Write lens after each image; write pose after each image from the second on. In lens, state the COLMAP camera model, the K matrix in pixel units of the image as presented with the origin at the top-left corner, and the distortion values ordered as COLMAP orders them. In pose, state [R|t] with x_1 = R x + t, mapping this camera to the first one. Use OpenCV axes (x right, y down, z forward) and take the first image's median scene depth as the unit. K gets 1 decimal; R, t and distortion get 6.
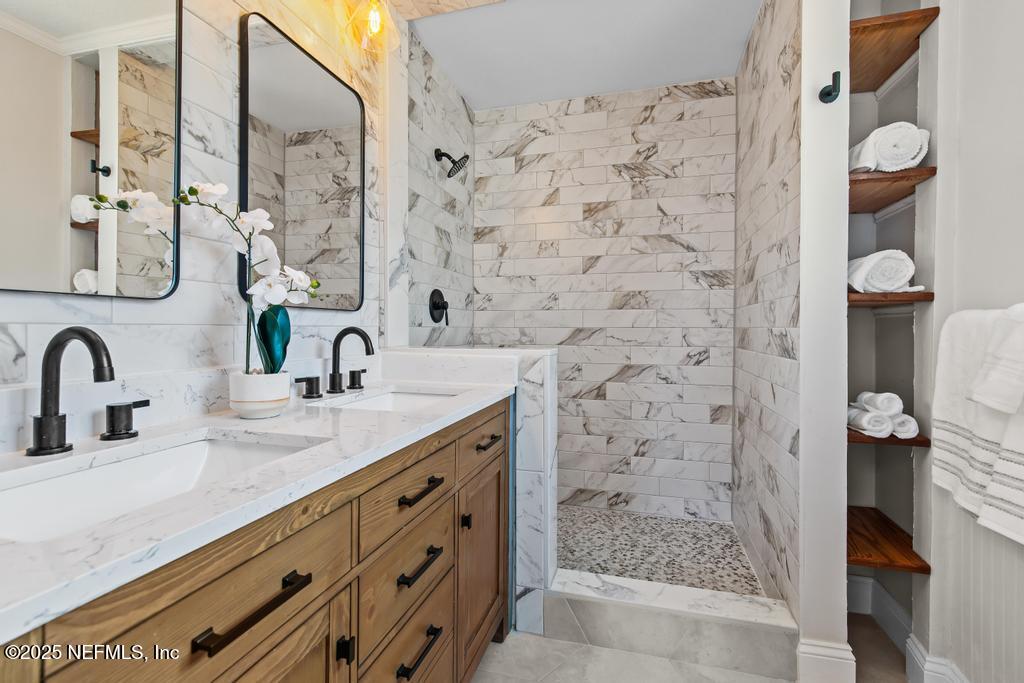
lens RADIAL K [[484.2, 0, 514.8], [0, 484.2, 330.9], [0, 0, 1]] dist [-0.000210, 0.000038]
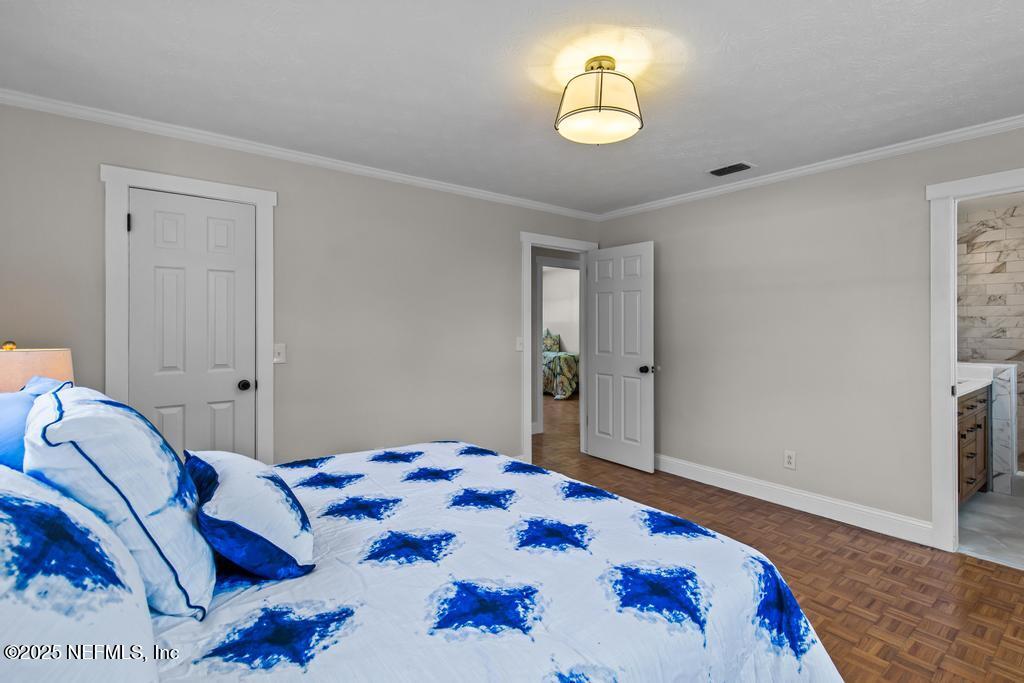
lens RADIAL K [[484.2, 0, 514.8], [0, 484.2, 330.9], [0, 0, 1]] dist [-0.000210, 0.000038]
pose [[0.801185, -0.006666, -0.598380, -0.253532], [0.006642, 0.999975, -0.002246, -0.074314], [0.598380, -0.002175, 0.801209, -1.254953]]
